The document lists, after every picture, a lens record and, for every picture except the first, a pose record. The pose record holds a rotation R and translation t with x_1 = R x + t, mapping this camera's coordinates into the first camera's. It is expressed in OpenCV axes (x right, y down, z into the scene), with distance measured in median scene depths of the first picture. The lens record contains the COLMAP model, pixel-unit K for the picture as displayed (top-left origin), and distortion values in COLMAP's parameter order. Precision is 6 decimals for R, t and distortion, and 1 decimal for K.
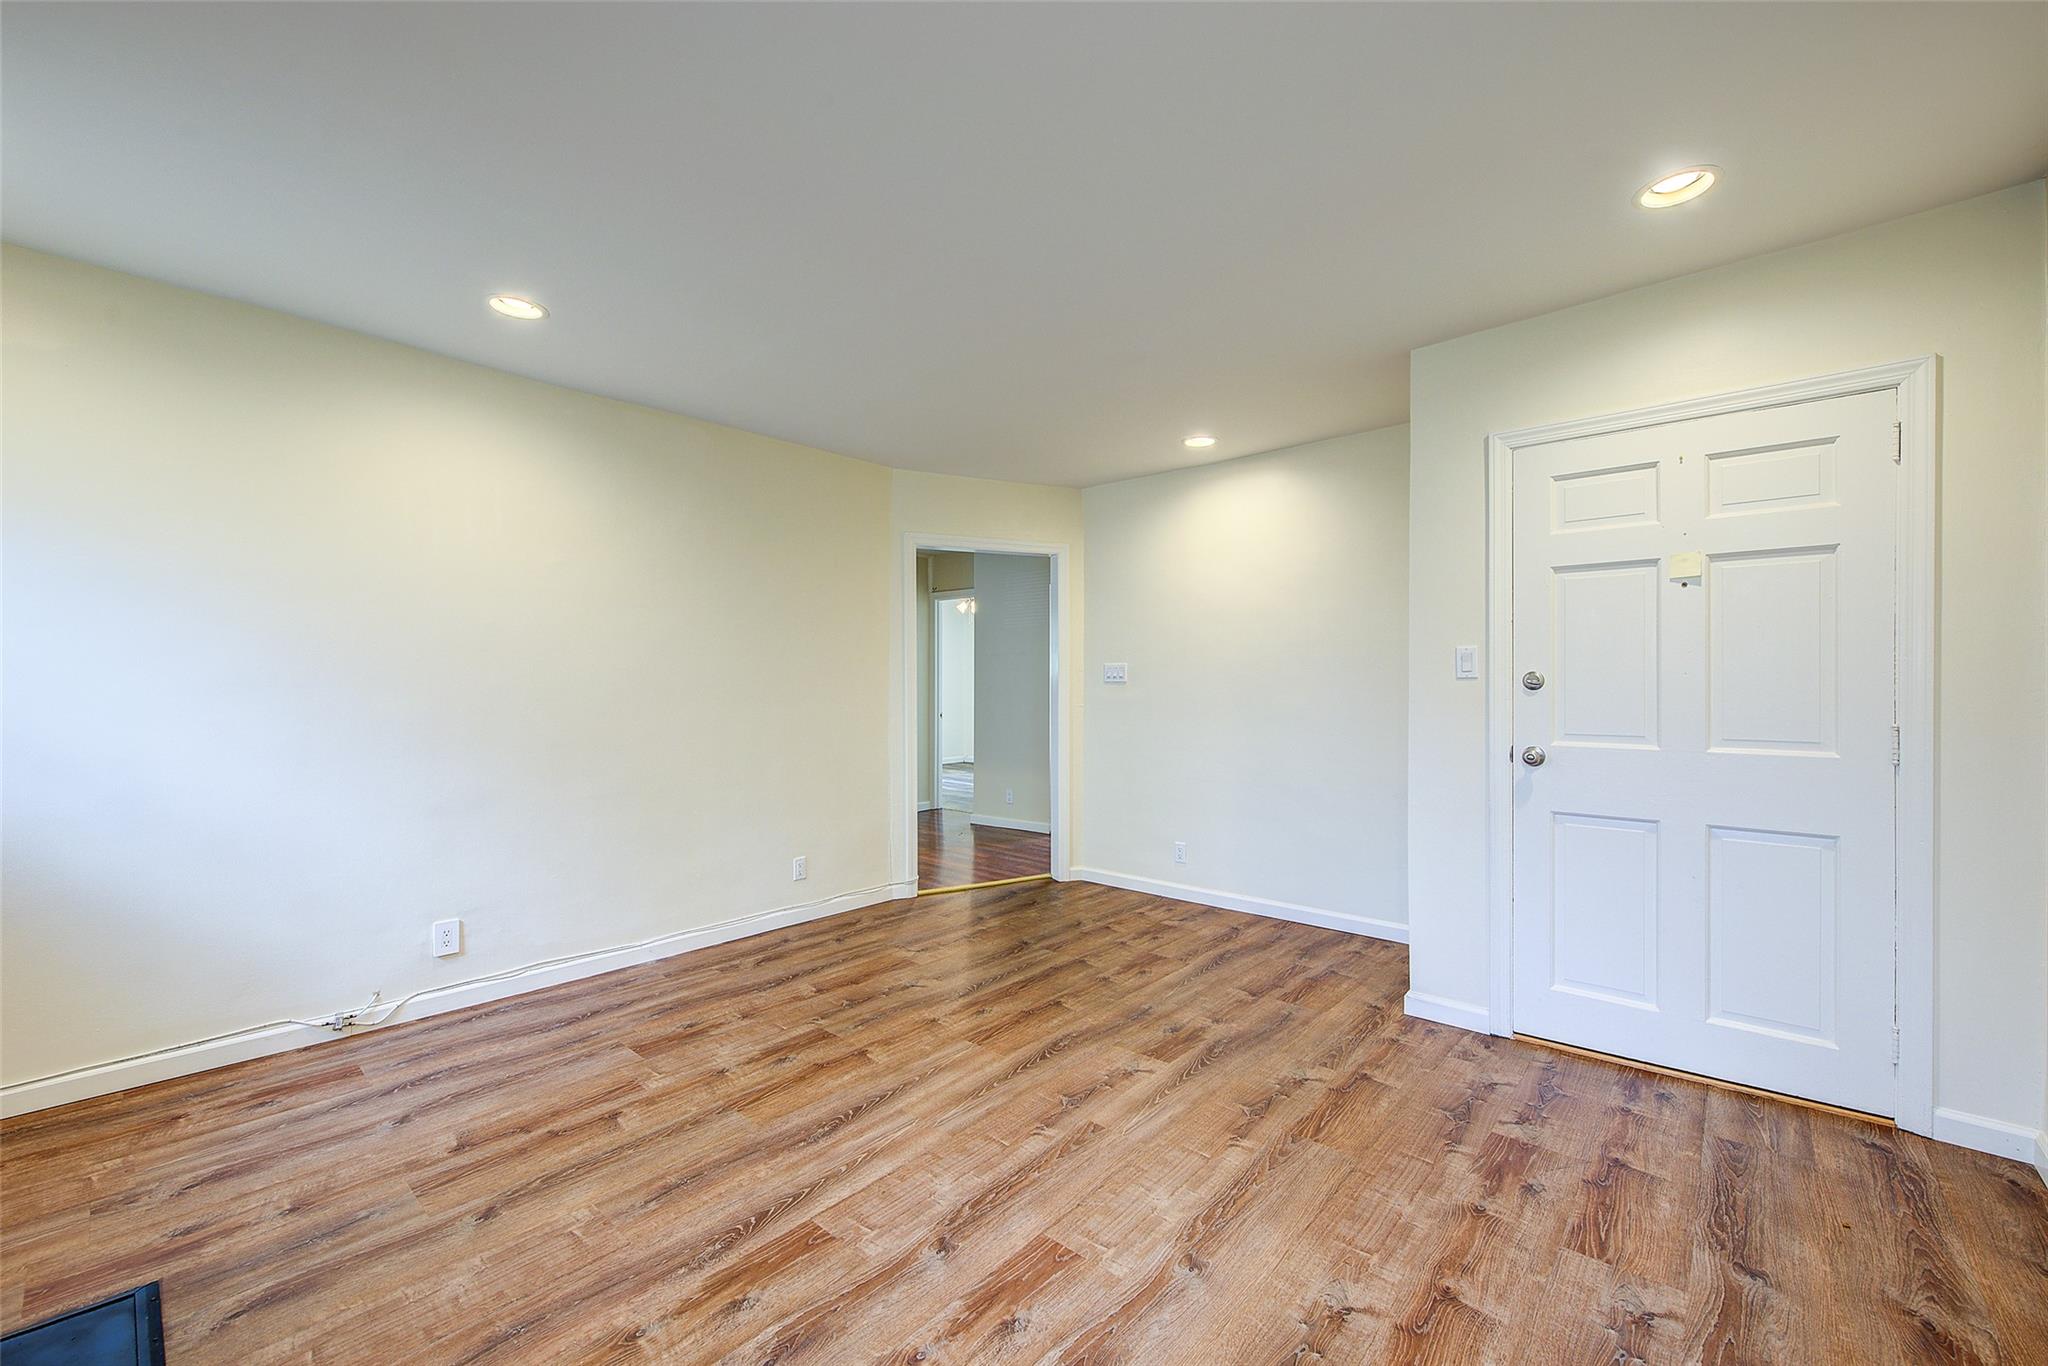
lens RADIAL K [[810.4, 0, 1020.4], [0, 810.4, 680.0], [0, 0, 1]] dist [0.002465, -0.003555]
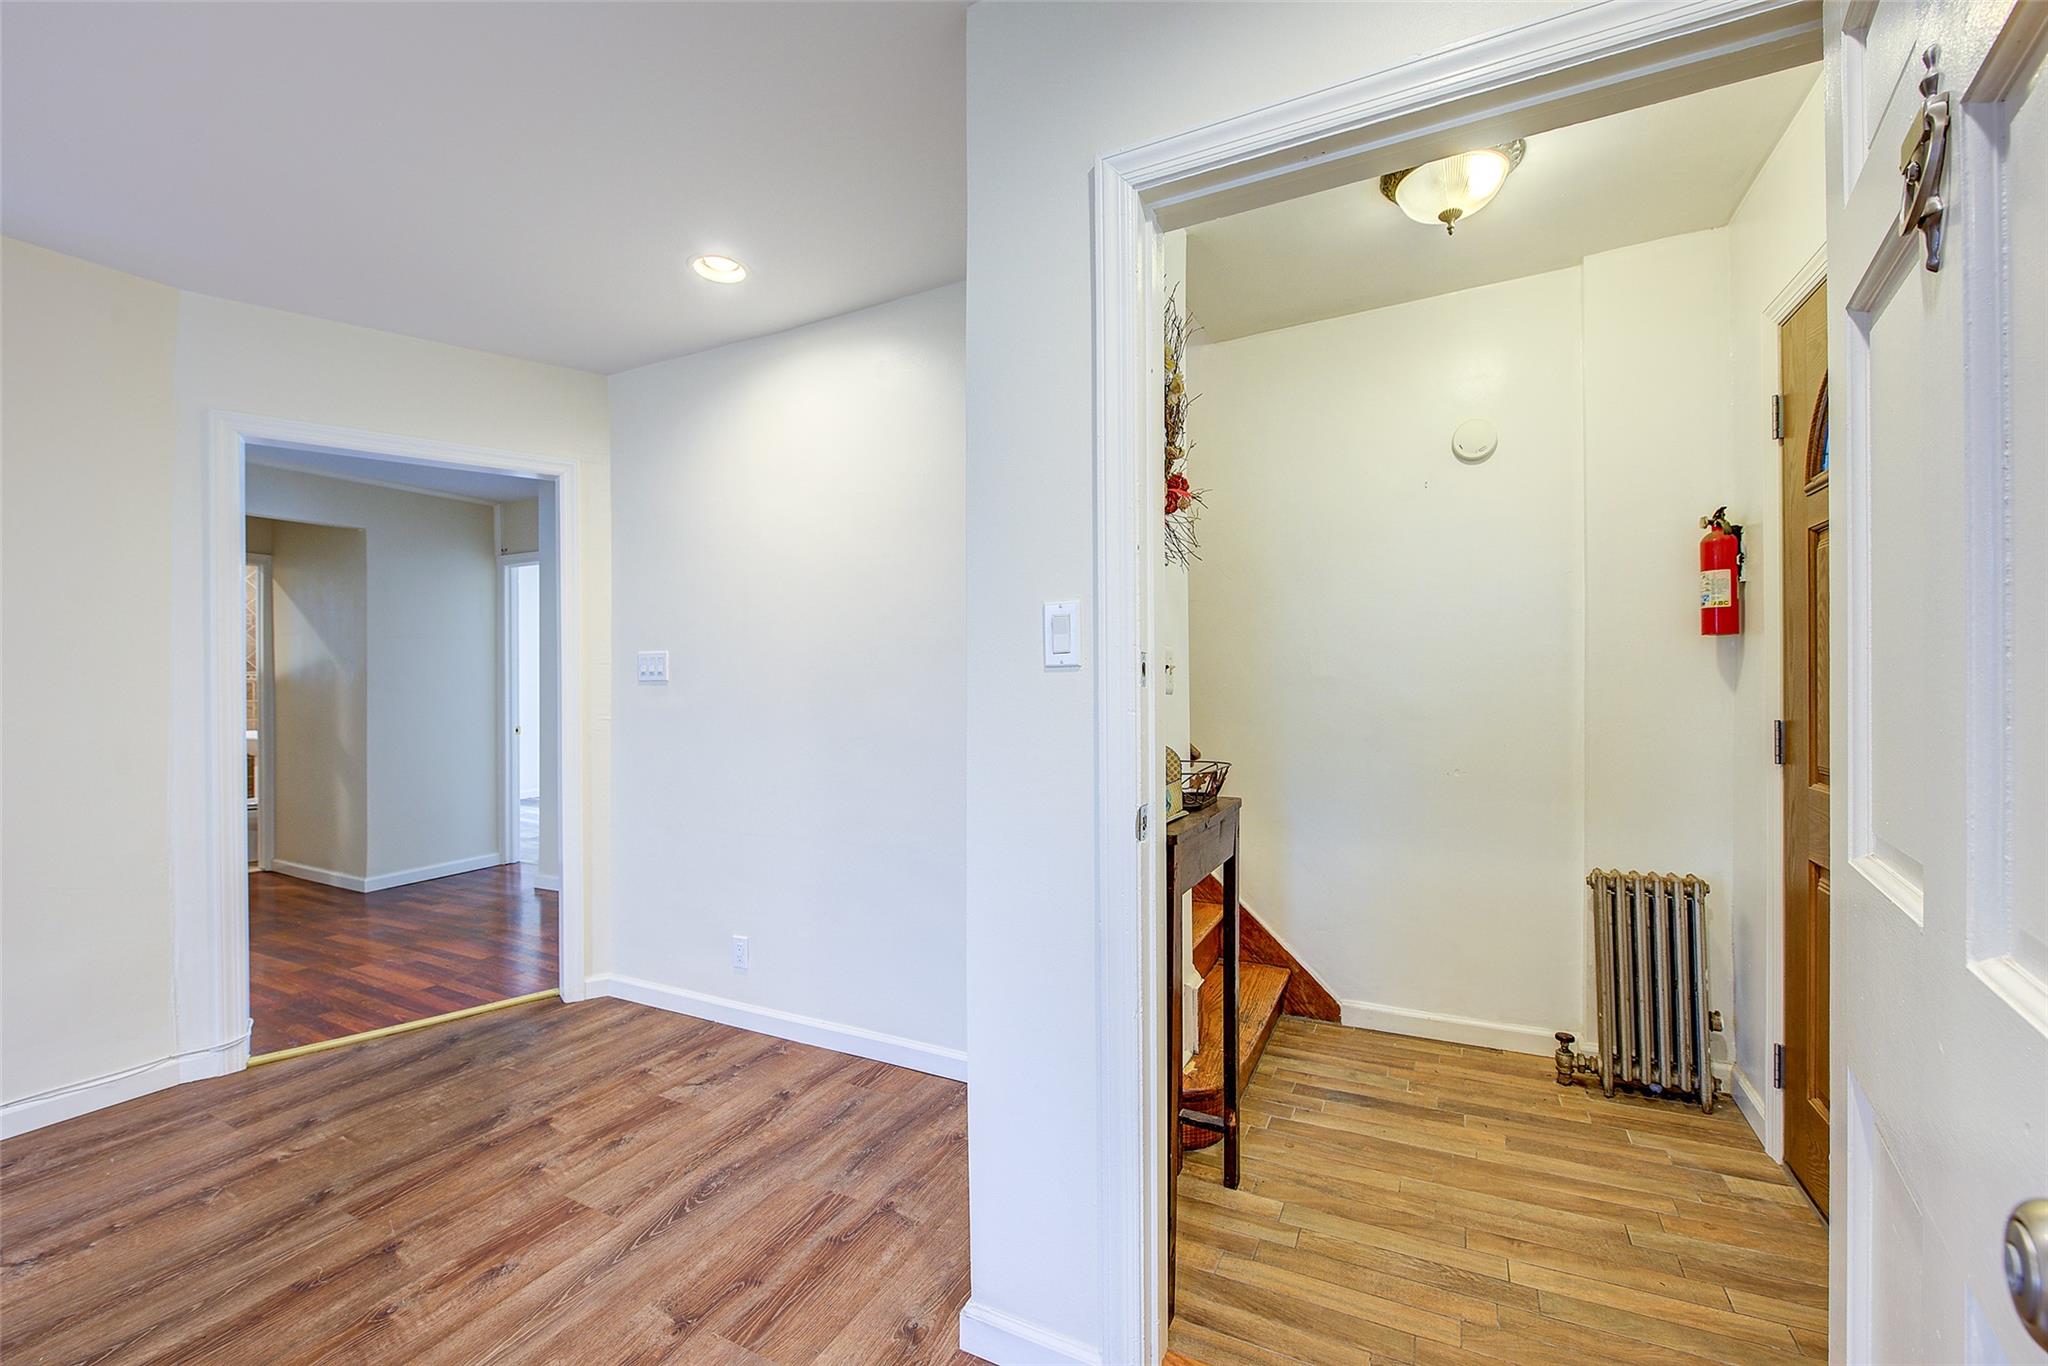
lens RADIAL K [[859.4, 0, 1006.2], [0, 859.4, 674.9], [0, 0, 1]] dist [0.002029, -0.002076]
pose [[0.970167, -0.003013, 0.242417, 0.388150], [0.004309, 0.999979, -0.004818, 0.004718], [-0.242397, 0.005719, 0.970160, 0.500802]]
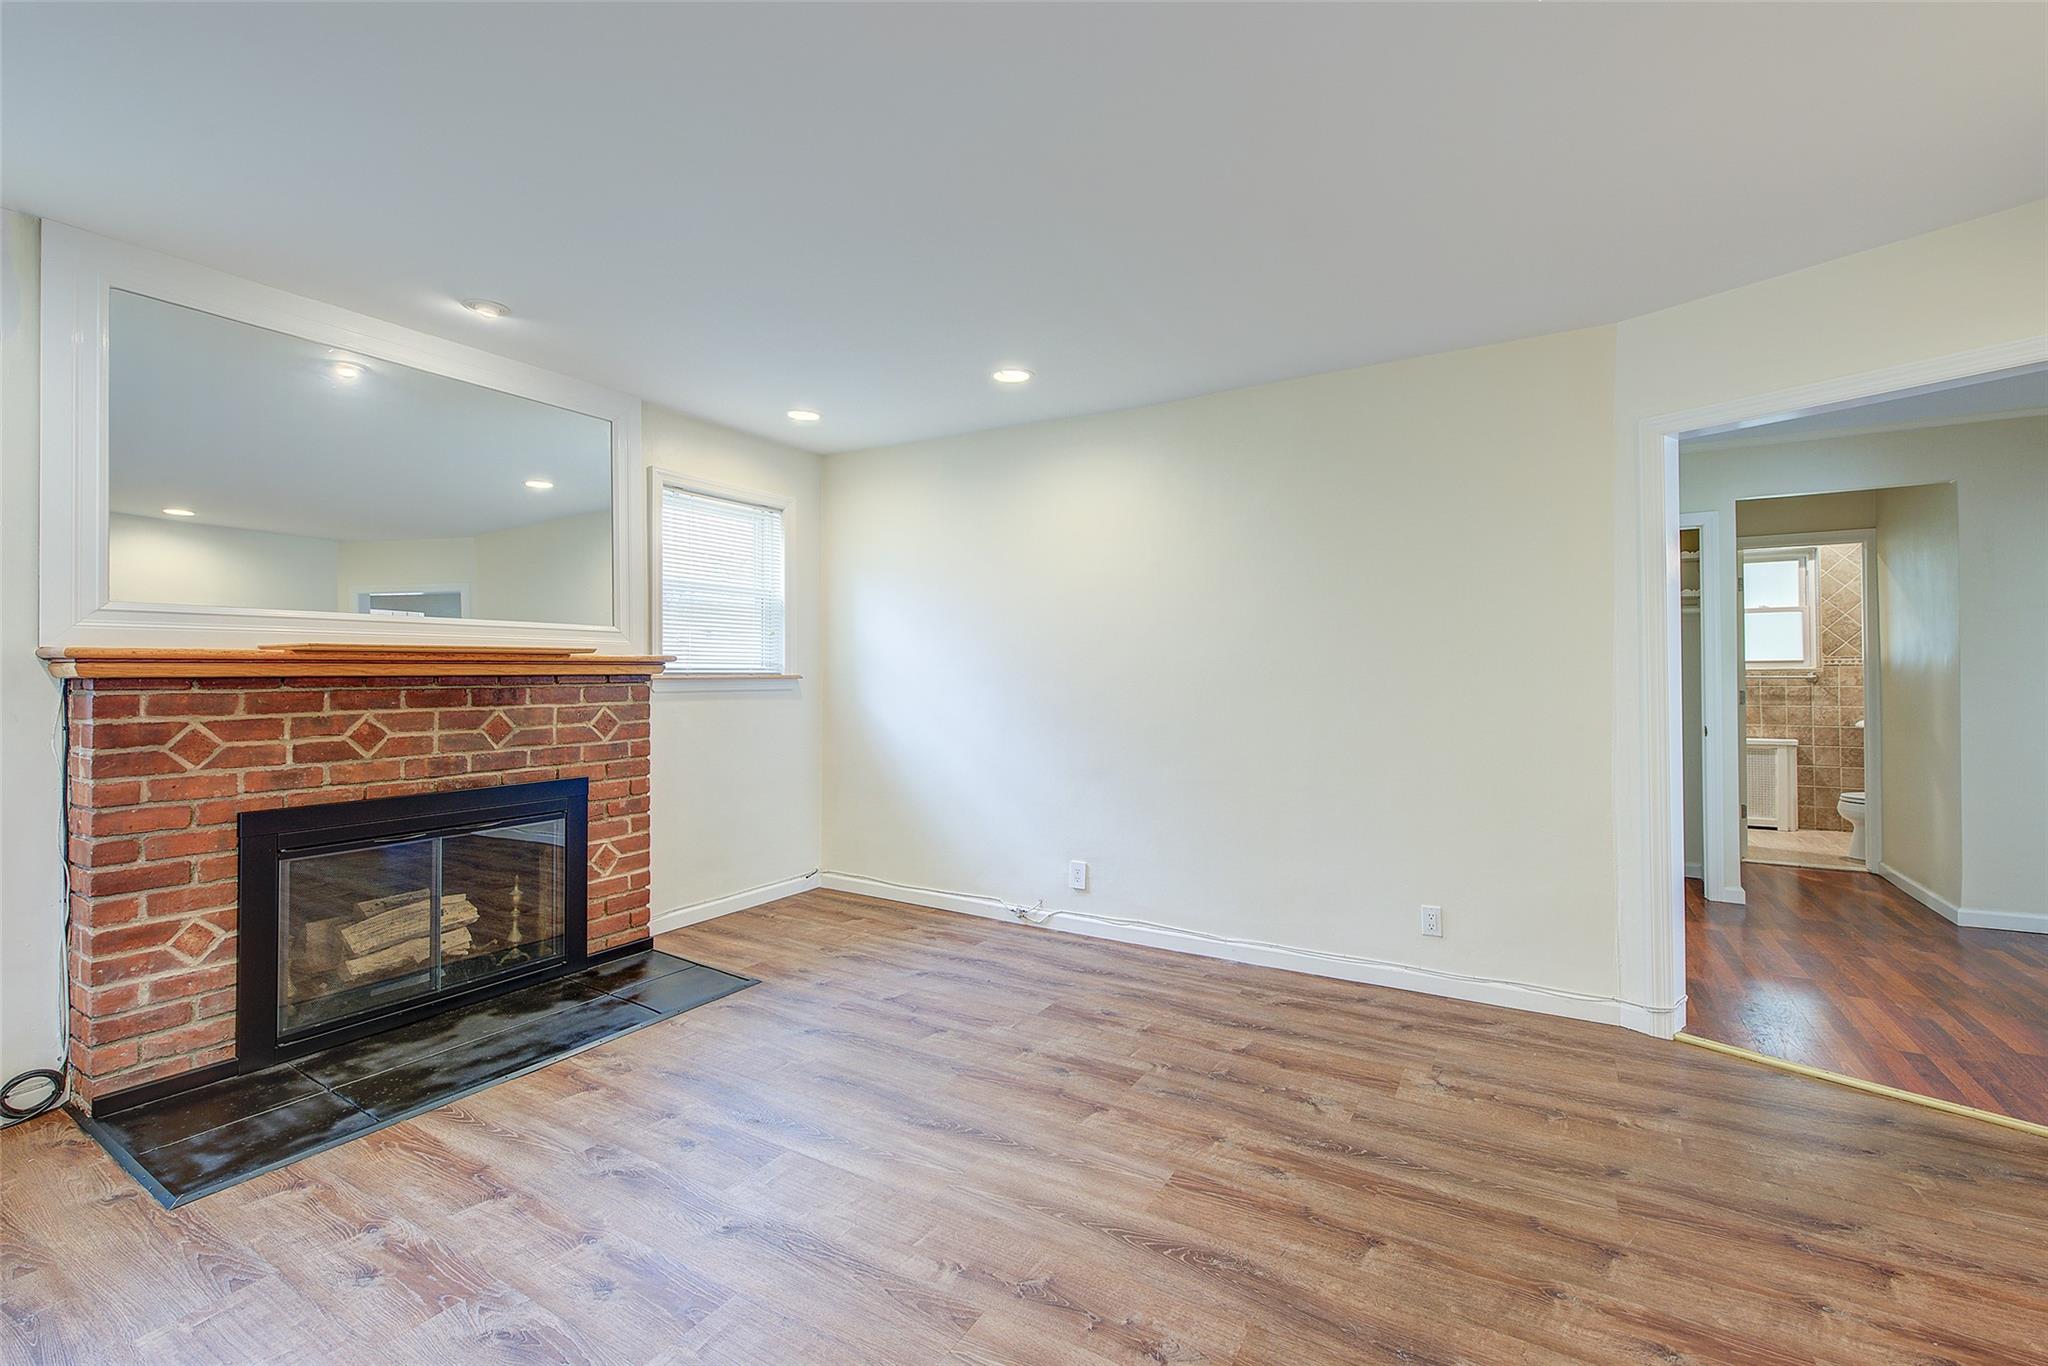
lens RADIAL K [[859.4, 0, 1035.5], [0, 859.4, 669.3], [0, 0, 1]] dist [0.002029, -0.002076]
pose [[0.203913, -0.005171, -0.978975, 0.634351], [0.005341, 0.999977, -0.004170, -0.000012], [0.978974, -0.004379, 0.203936, 0.699475]]
